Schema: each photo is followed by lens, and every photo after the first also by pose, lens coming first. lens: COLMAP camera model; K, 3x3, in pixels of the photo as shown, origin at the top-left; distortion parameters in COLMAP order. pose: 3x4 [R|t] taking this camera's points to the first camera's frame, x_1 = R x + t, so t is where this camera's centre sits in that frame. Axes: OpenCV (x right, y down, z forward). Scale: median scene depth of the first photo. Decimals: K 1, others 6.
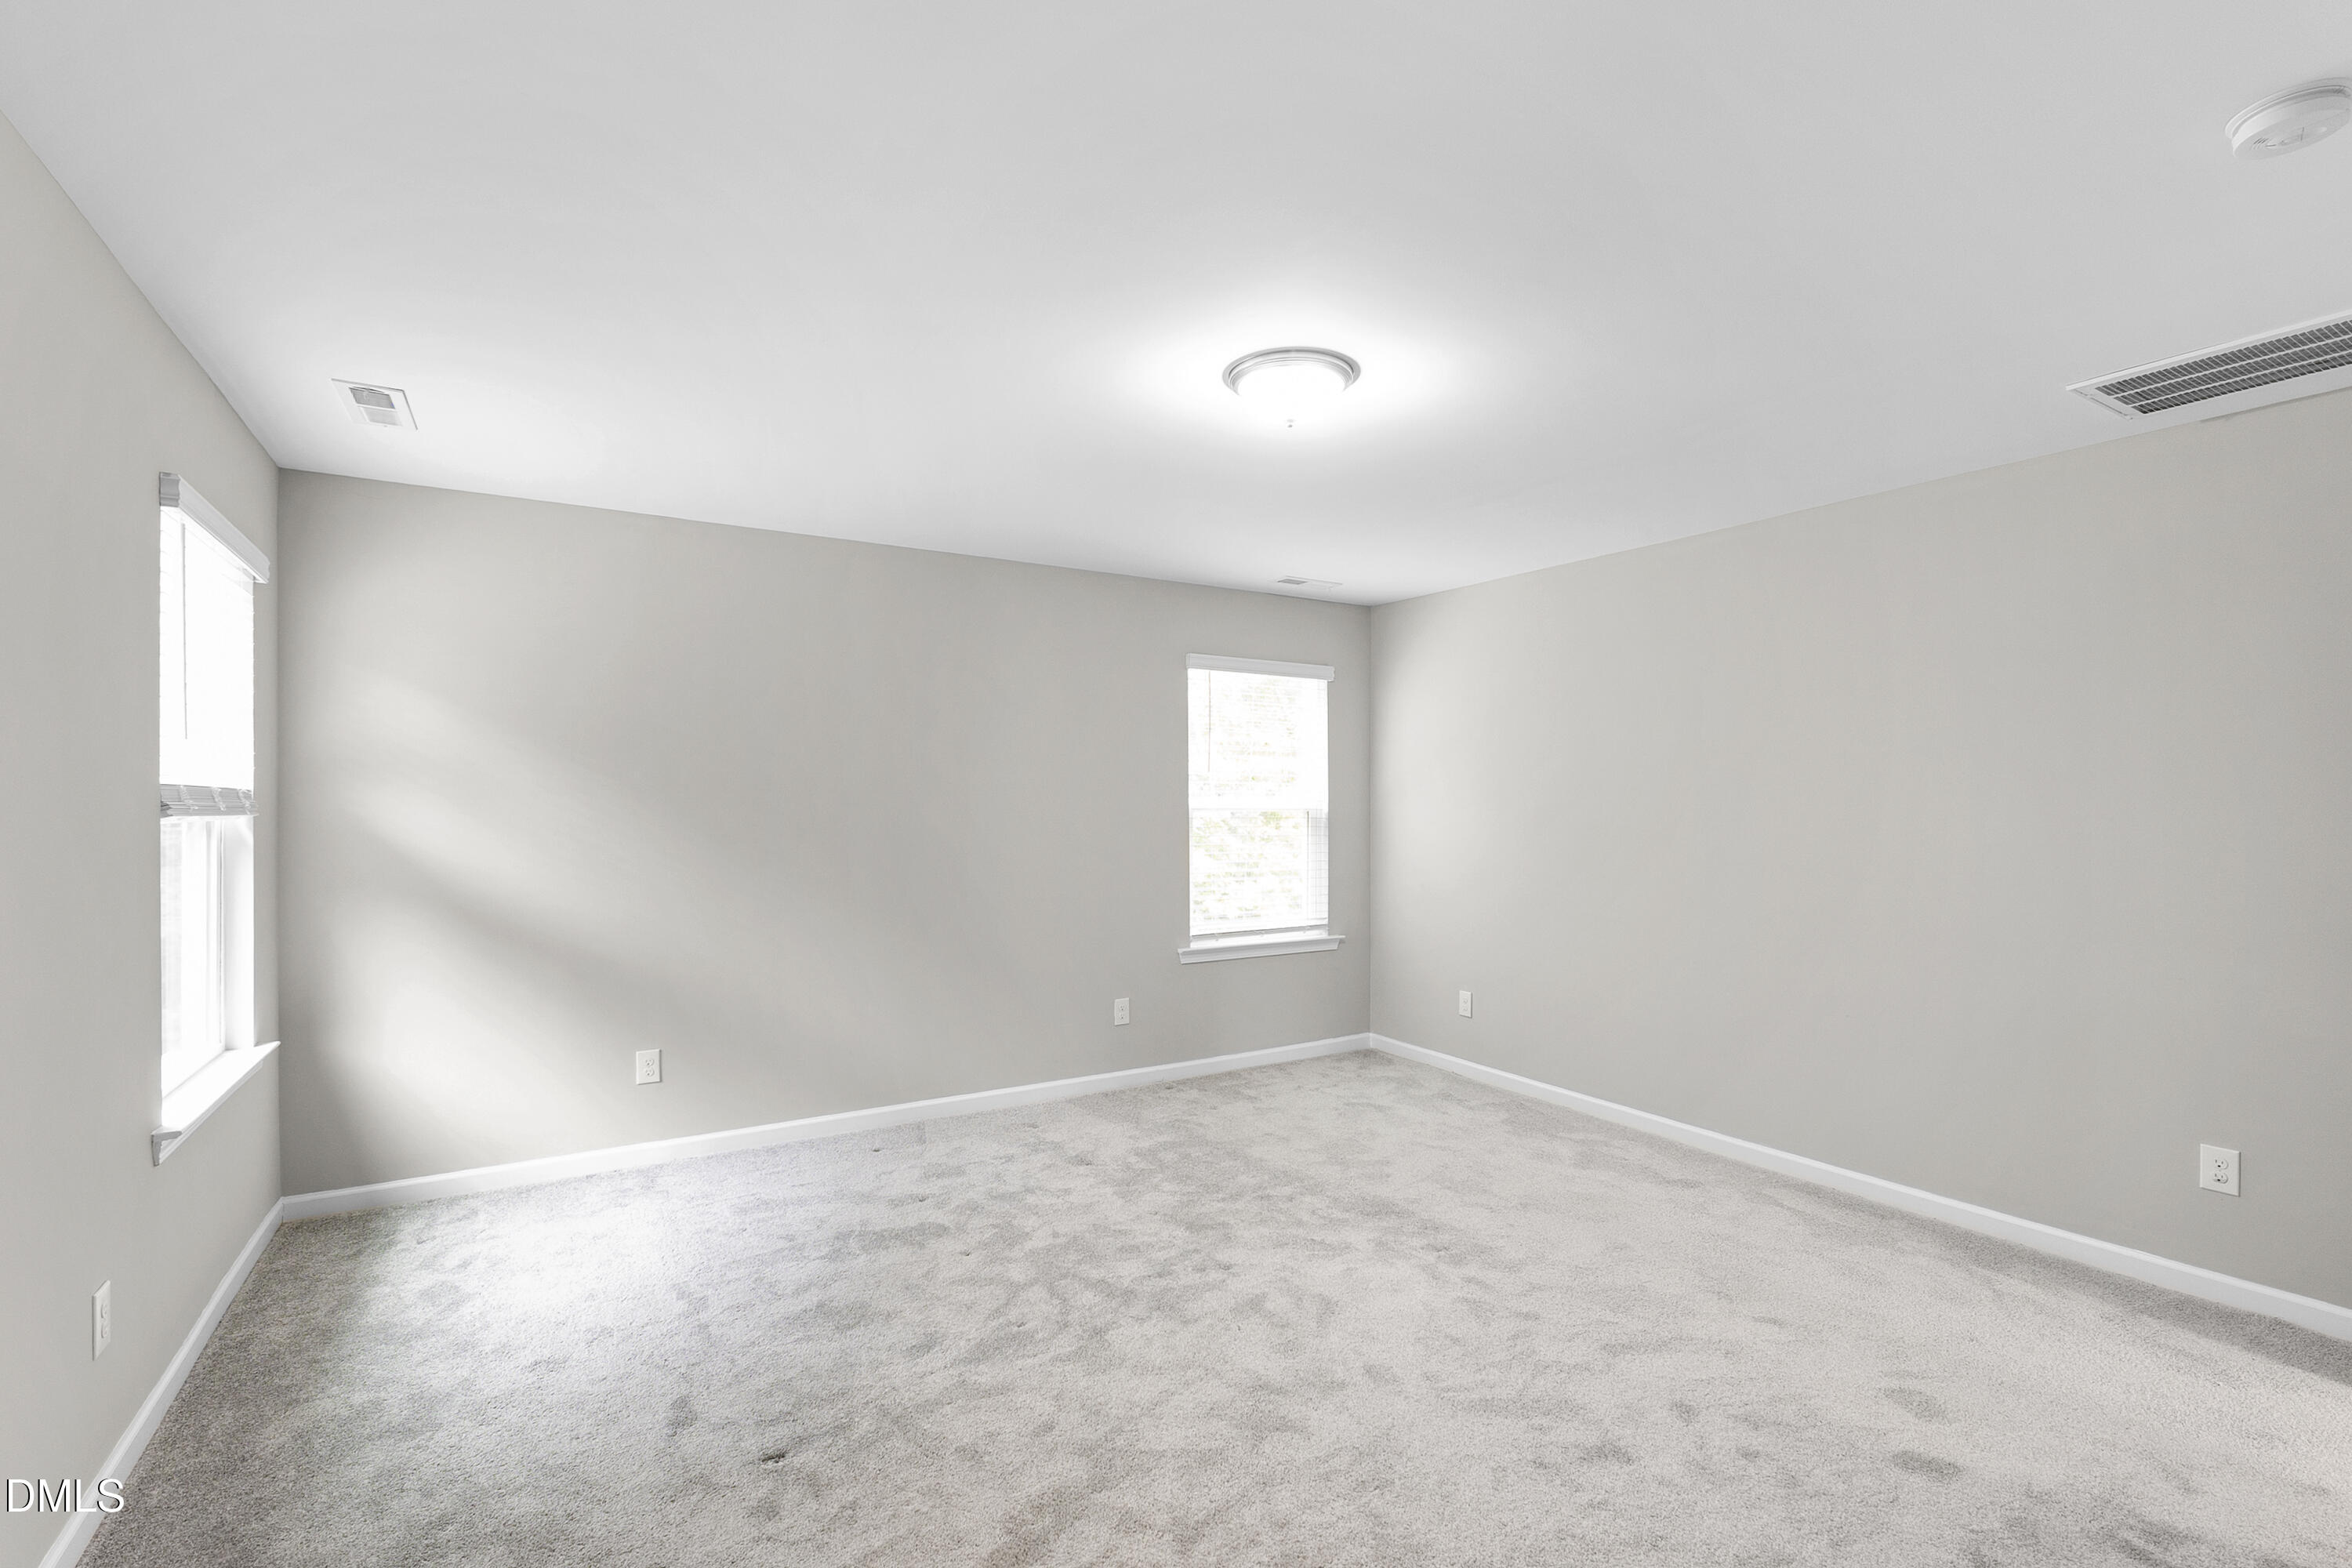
lens RADIAL K [[1052.8, 0, 1185.9], [0, 1052.8, 787.6], [0, 0, 1]] dist [-0.000626, -0.000007]
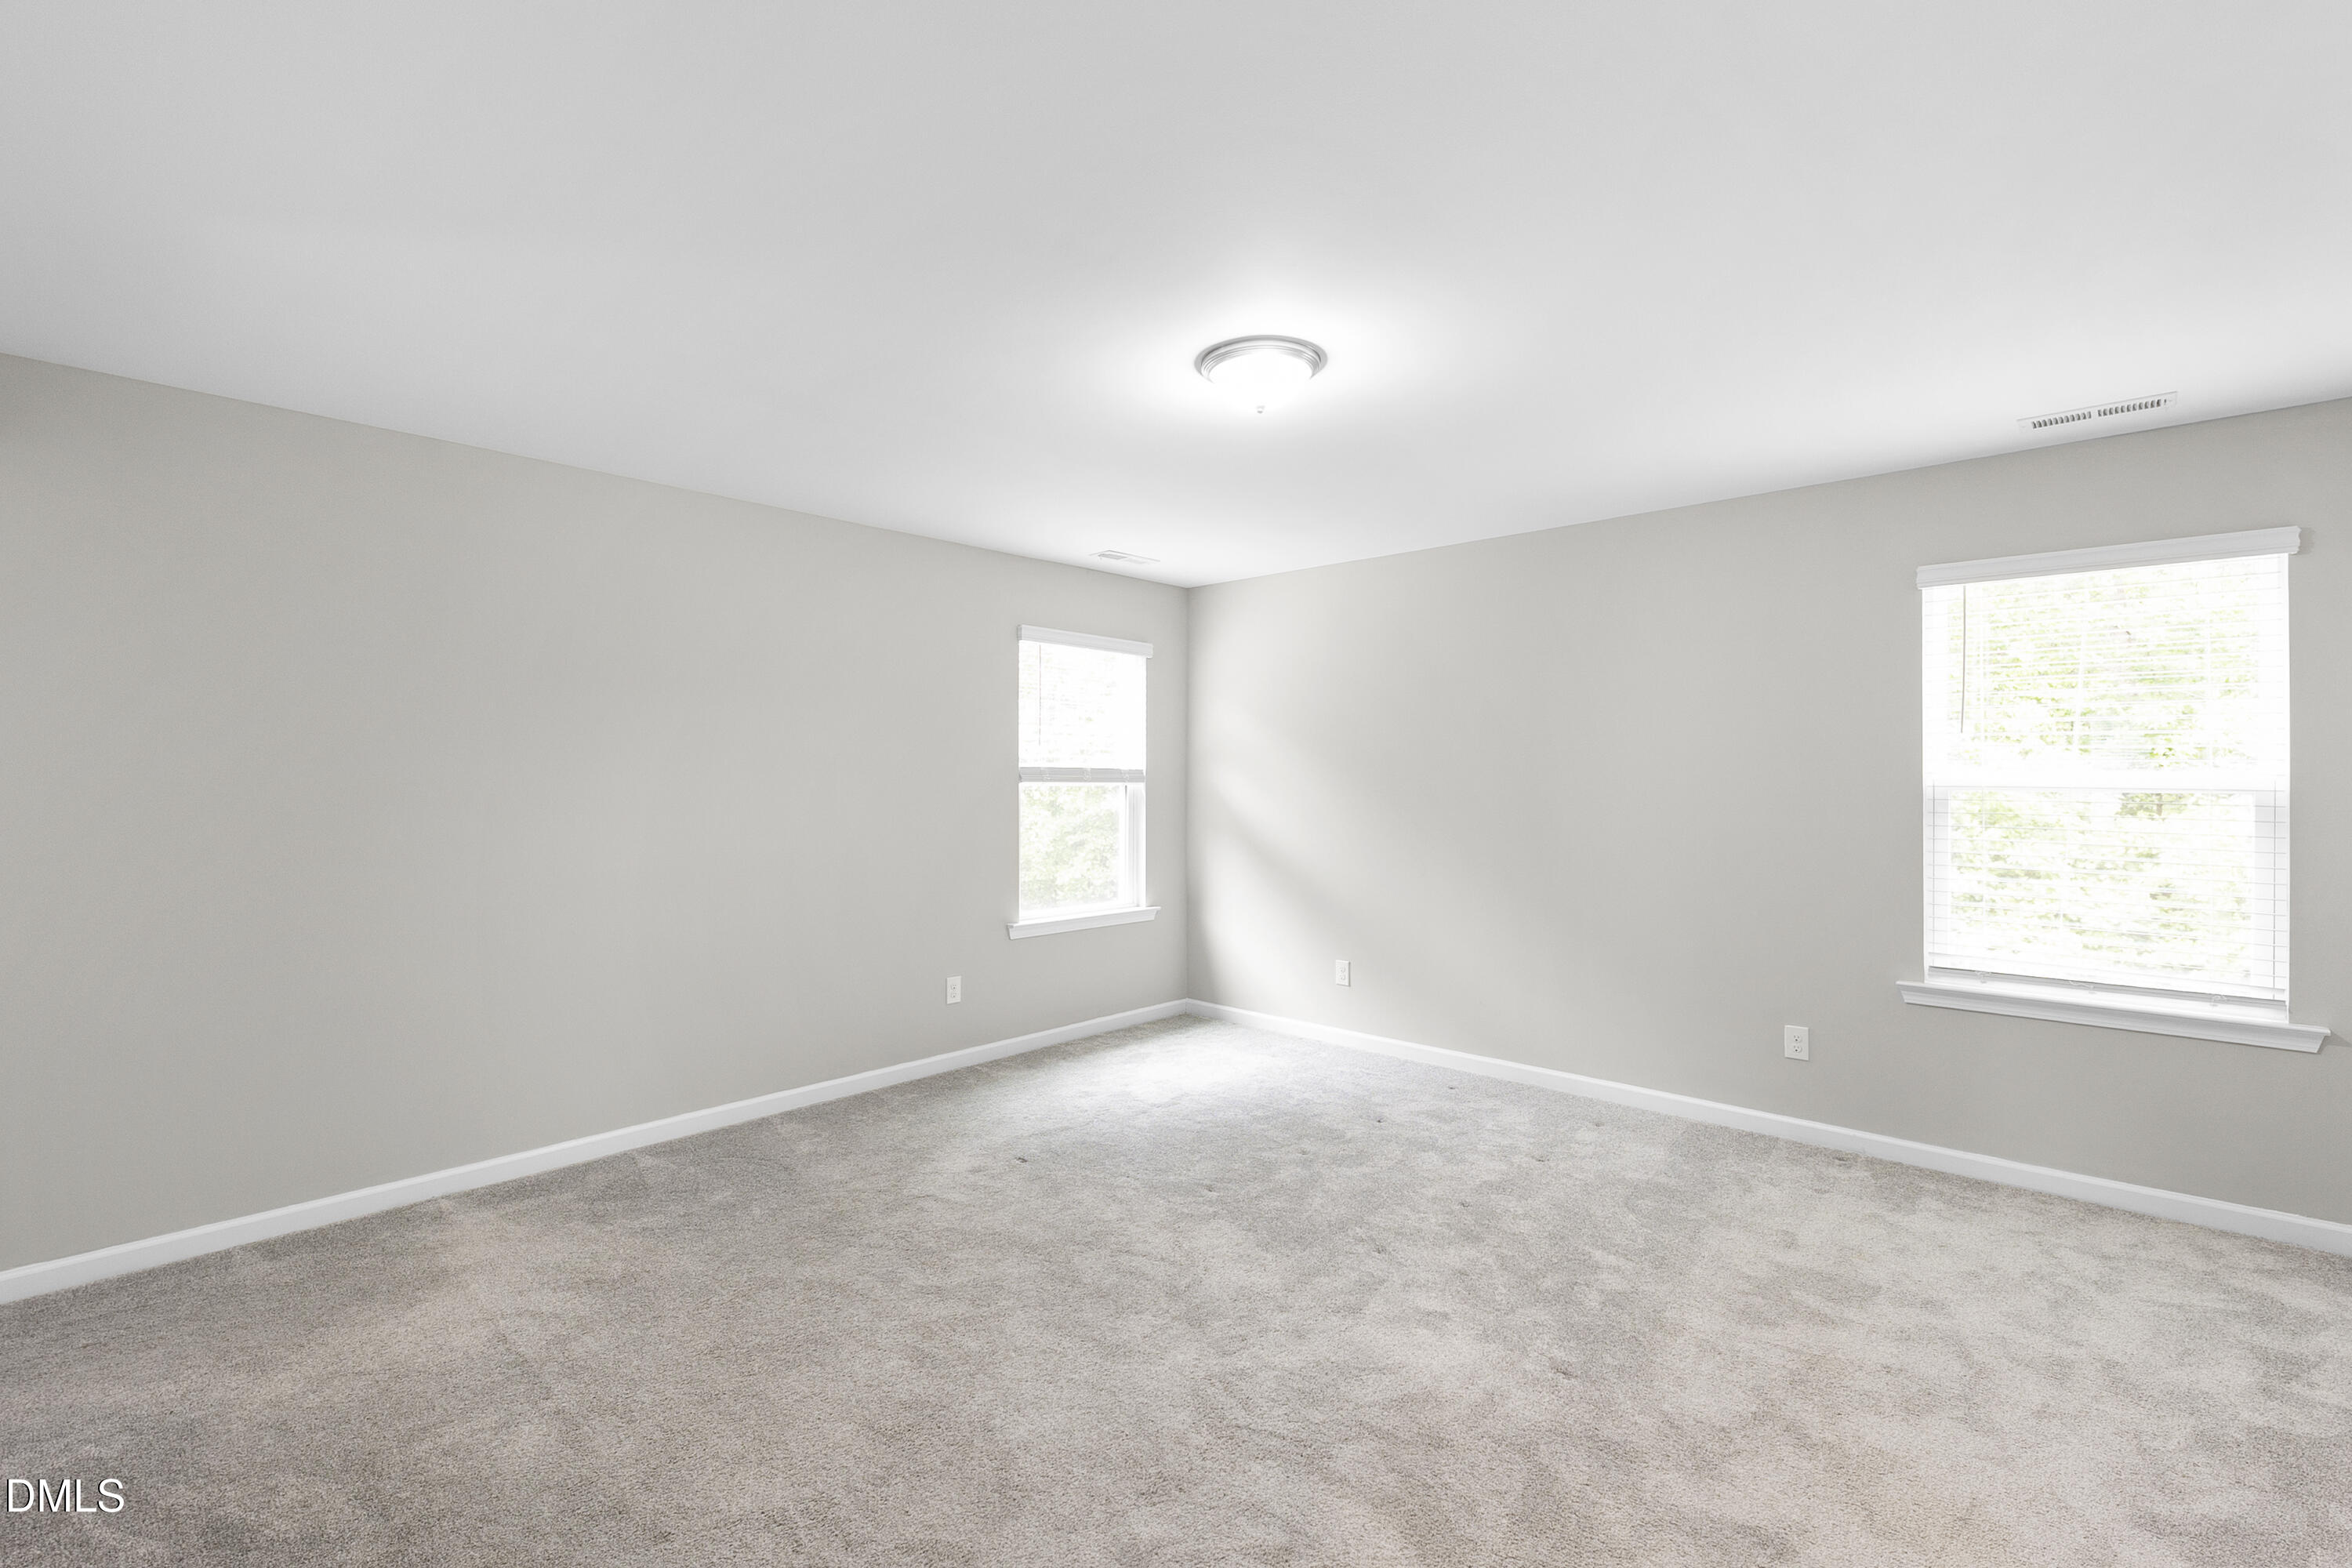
lens RADIAL K [[1052.8, 0, 1185.9], [0, 1052.8, 787.6], [0, 0, 1]] dist [-0.000626, -0.000007]
pose [[0.259668, 0.004264, -0.965688, 0.719114], [0.009558, 0.999930, 0.006985, 0.016282], [0.965651, -0.011044, 0.259609, 0.450433]]
